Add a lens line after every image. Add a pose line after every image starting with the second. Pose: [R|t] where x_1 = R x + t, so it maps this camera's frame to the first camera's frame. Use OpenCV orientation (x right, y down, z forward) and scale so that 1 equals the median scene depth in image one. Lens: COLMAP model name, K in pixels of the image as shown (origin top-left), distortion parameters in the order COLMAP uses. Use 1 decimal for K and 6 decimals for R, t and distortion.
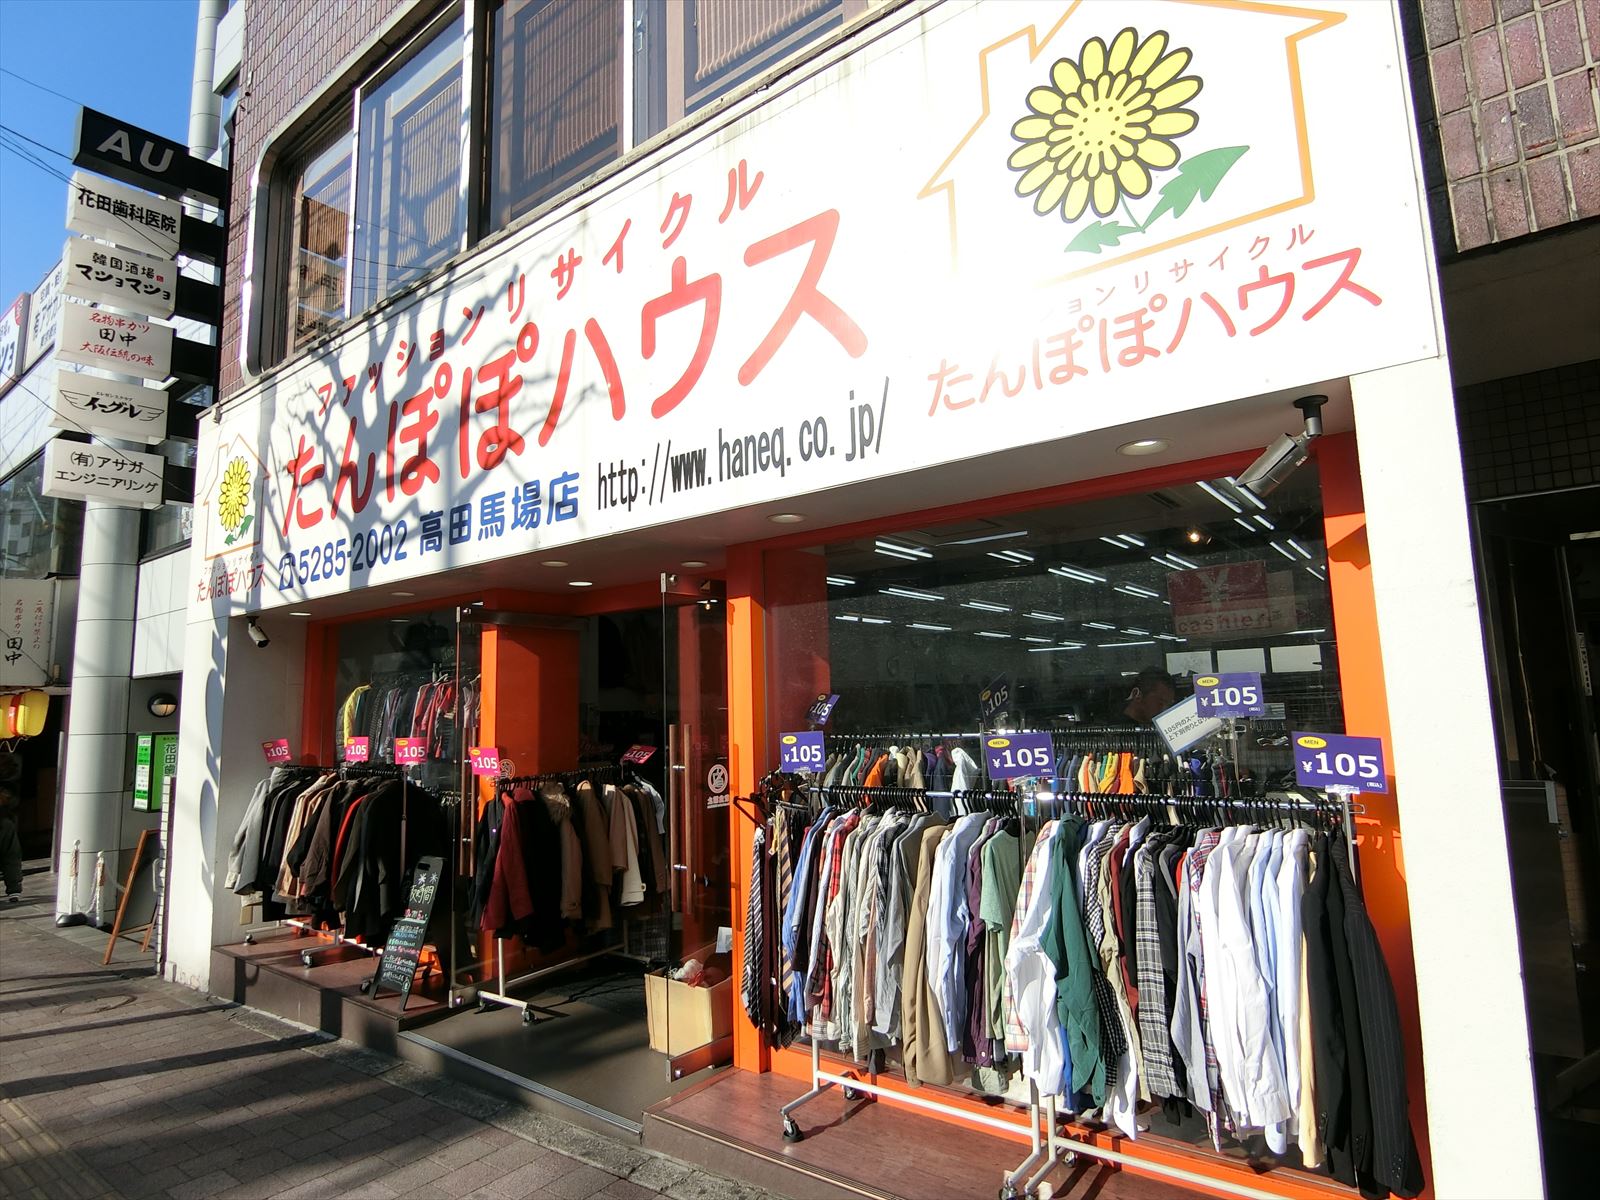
lens RADIAL K [[883.1, 0, 797.1], [0, 883.1, 600.0], [0, 0, 1]] dist [-0.013402, -0.003509]
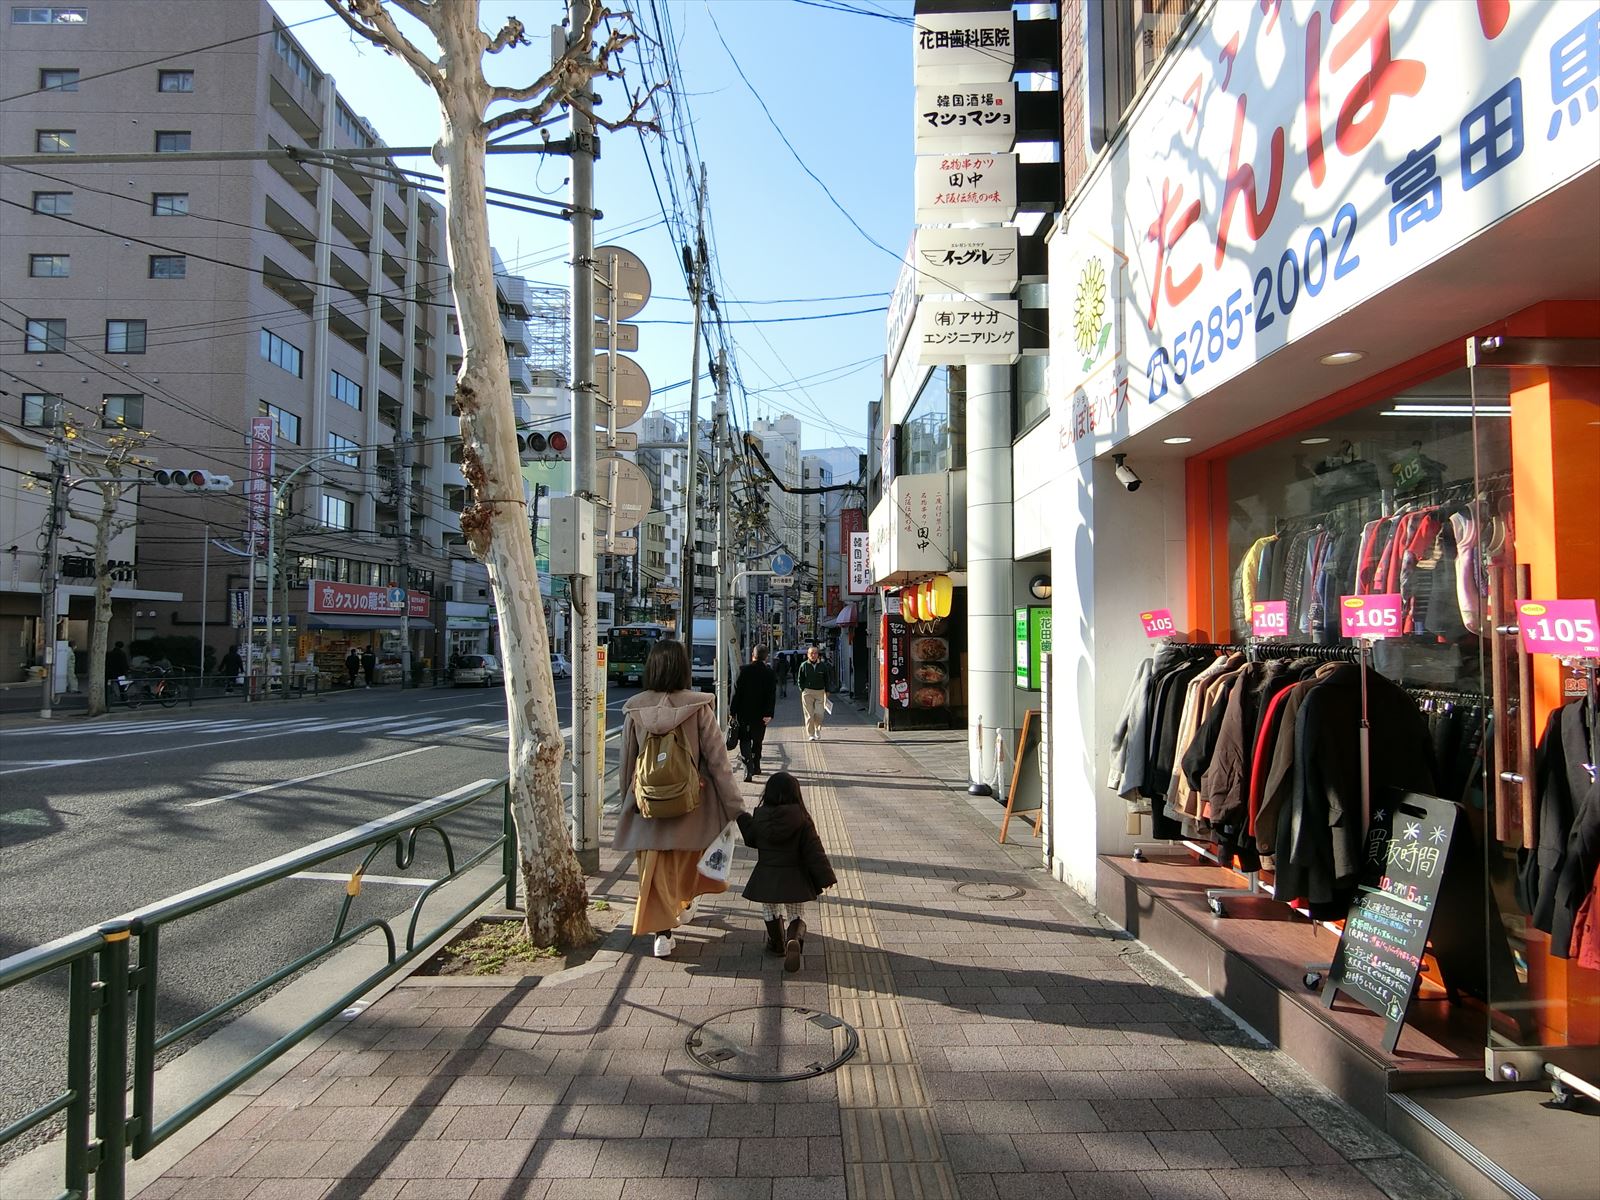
lens RADIAL K [[883.1, 0, 796.5], [0, 883.1, 599.6], [0, 0, 1]] dist [-0.013402, -0.003509]
pose [[0.612445, -0.004275, -0.790502, -0.181311], [0.084714, 0.994582, 0.060253, 0.080679], [0.785961, -0.103868, 0.609489, 0.289359]]
